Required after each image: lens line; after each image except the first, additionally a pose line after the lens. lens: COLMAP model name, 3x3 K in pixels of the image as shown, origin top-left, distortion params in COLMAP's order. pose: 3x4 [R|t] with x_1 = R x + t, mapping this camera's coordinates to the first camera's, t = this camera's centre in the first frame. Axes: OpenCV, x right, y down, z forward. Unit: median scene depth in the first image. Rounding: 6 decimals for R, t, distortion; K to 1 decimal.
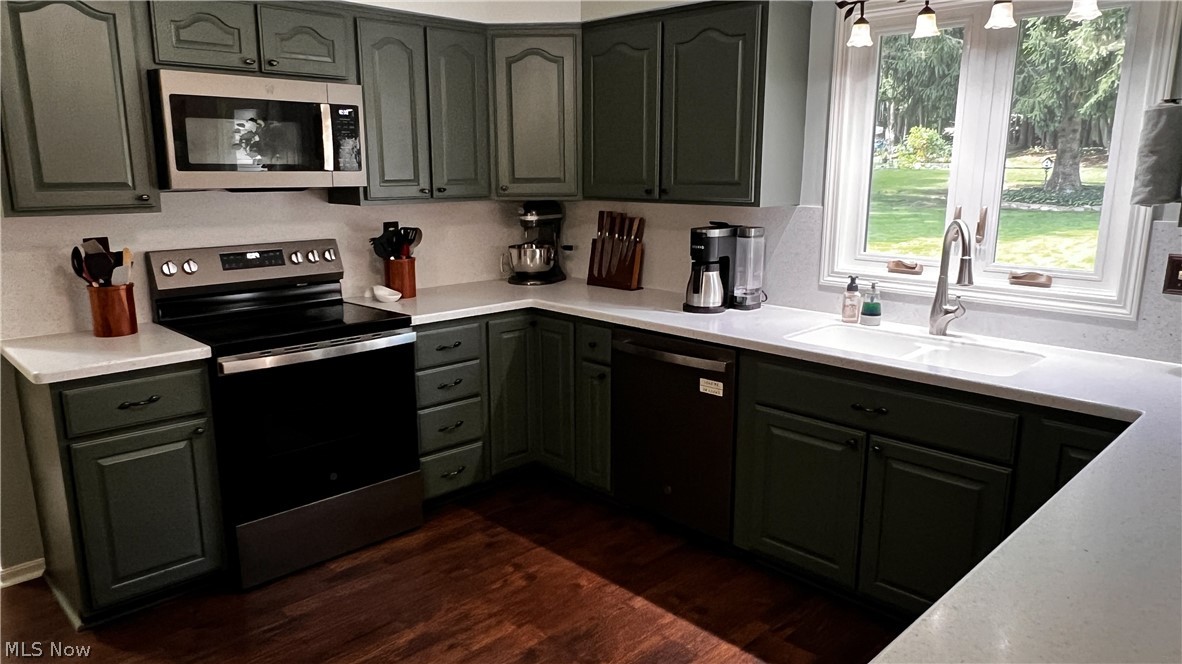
lens RADIAL K [[801.3, 0, 588.7], [0, 801.3, 333.9], [0, 0, 1]] dist [0.007213, 0.001012]
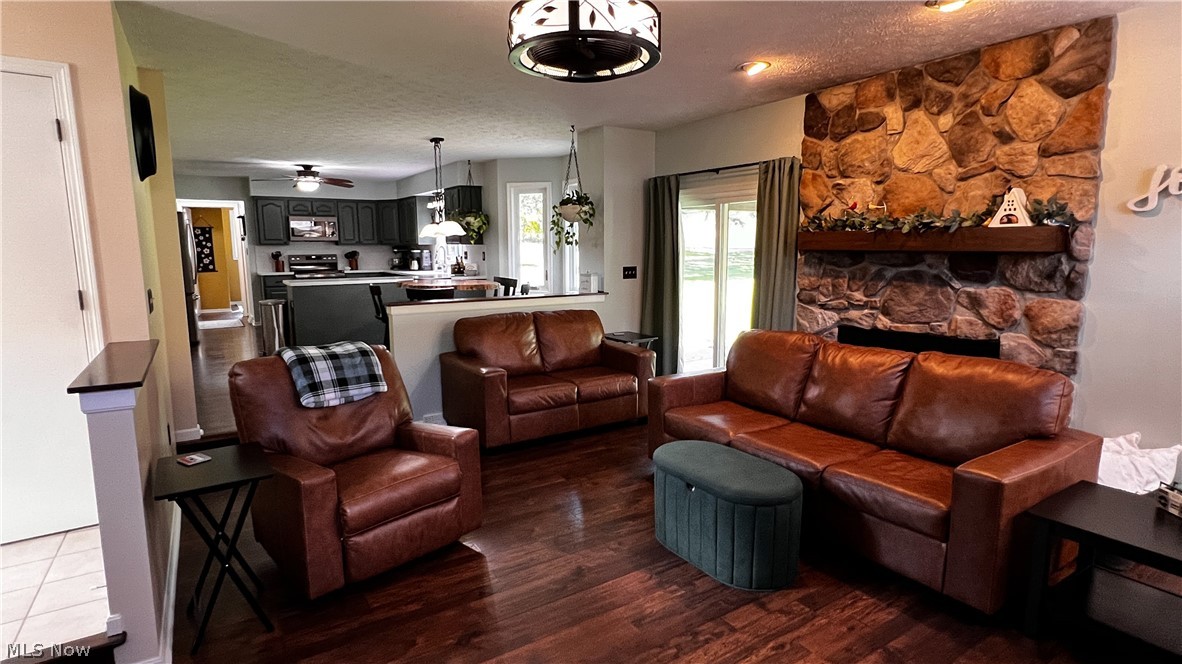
lens RADIAL K [[602.7, 0, 593.5], [0, 602.7, 332.8], [0, 0, 1]] dist [0.000831, 0.000022]
pose [[0.980730, 0.021652, -0.194164, 1.725049], [-0.034628, 0.997369, -0.063684, 0.471117], [0.192274, 0.069180, 0.978900, -1.875892]]
